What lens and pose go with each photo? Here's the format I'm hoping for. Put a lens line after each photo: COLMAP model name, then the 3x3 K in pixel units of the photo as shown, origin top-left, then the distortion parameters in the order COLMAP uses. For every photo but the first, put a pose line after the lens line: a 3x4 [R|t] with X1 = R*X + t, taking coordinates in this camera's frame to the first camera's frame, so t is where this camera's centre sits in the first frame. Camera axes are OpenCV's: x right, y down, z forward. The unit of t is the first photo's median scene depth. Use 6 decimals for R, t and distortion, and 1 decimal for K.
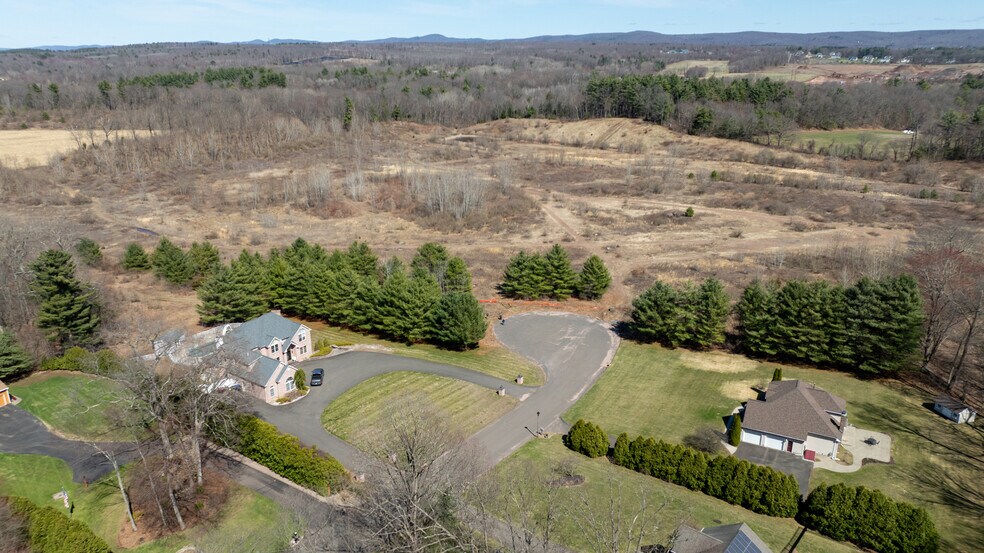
lens RADIAL K [[714.2, 0, 492.0], [0, 714.2, 276.5], [0, 0, 1]] dist [-0.026679, -0.003811]
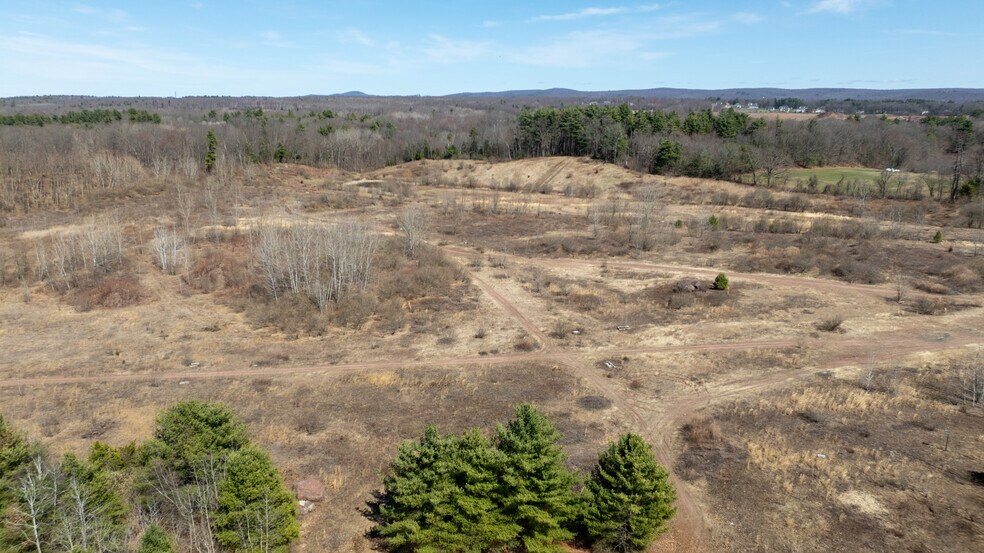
lens RADIAL K [[714.2, 0, 492.0], [0, 714.2, 276.5], [0, 0, 1]] dist [-0.026679, -0.003811]
pose [[0.994252, -0.025054, 0.104096, 0.015446], [0.032875, 0.996708, -0.074113, -0.034921], [-0.101897, 0.077109, 0.991802, 0.261406]]
